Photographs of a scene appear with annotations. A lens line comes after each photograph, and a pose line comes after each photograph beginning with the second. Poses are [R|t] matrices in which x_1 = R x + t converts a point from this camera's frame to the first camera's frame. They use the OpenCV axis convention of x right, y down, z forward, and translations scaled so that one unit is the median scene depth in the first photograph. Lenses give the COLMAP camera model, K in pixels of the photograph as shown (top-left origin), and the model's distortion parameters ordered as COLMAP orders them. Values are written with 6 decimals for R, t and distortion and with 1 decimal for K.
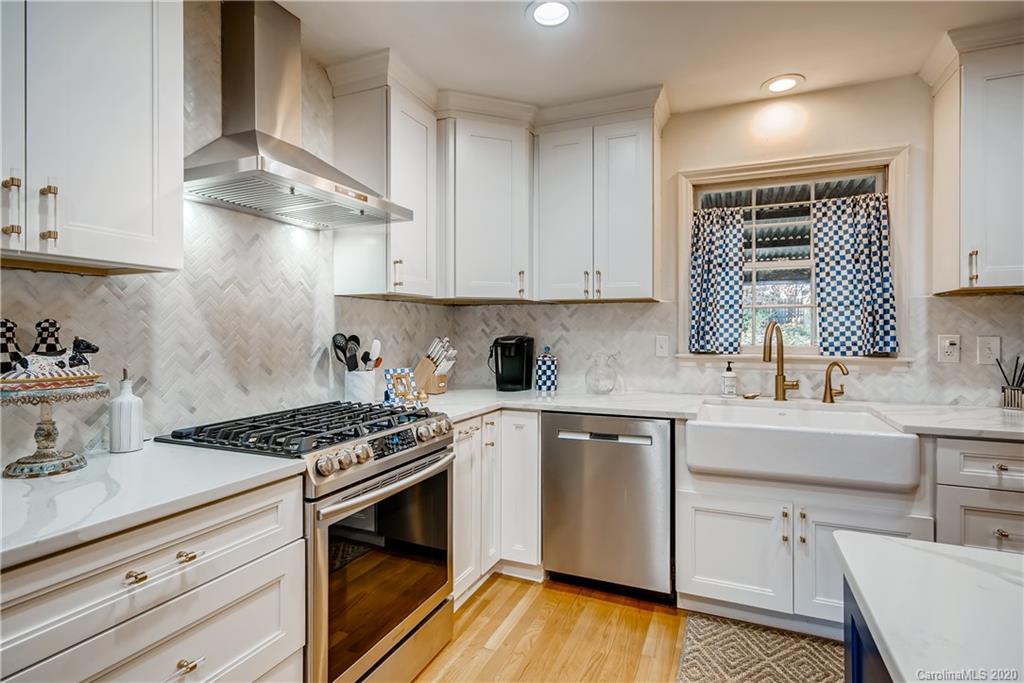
lens RADIAL K [[516.4, 0, 517.6], [0, 516.4, 336.6], [0, 0, 1]] dist [-0.022324, 0.030973]
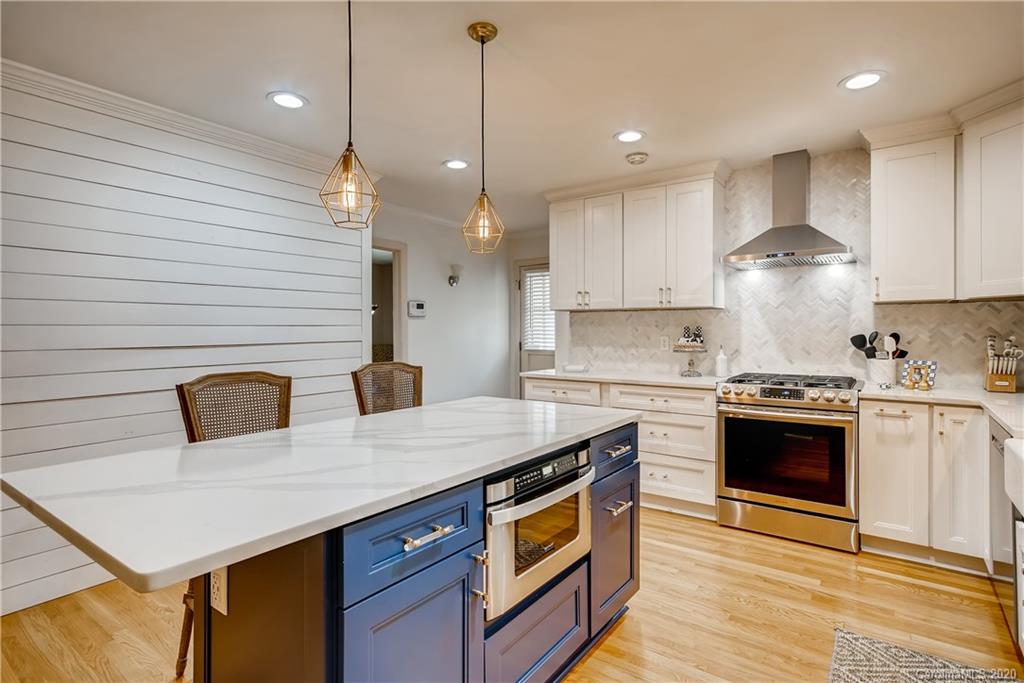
lens RADIAL K [[516.4, 0, 517.6], [0, 516.4, 336.6], [0, 0, 1]] dist [-0.022324, 0.030973]
pose [[-0.216886, 0.012795, -0.976113, 1.148367], [-0.009699, 0.999836, 0.015261, -0.004130], [0.976149, 0.012777, -0.216727, 0.339607]]
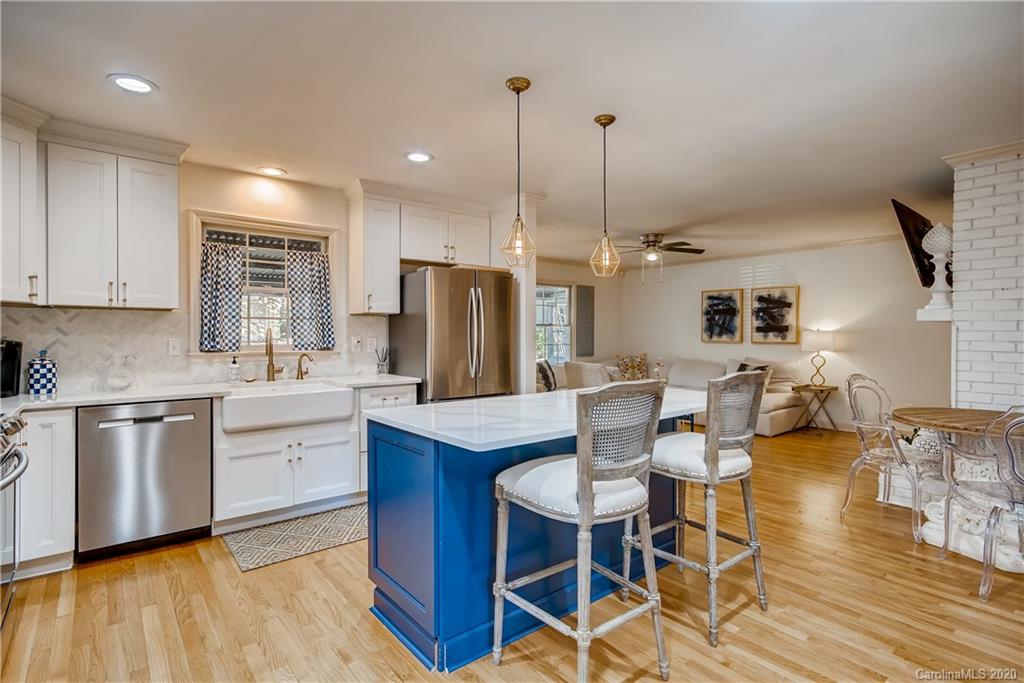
lens RADIAL K [[503.7, 0, 511.3], [0, 503.7, 335.8], [0, 0, 1]] dist [0.002426, 0.001719]
pose [[0.479166, -0.000627, 0.877724, -0.443353], [0.010601, 0.999931, -0.005074, 0.007190], [-0.877660, 0.011736, 0.479140, -0.318517]]
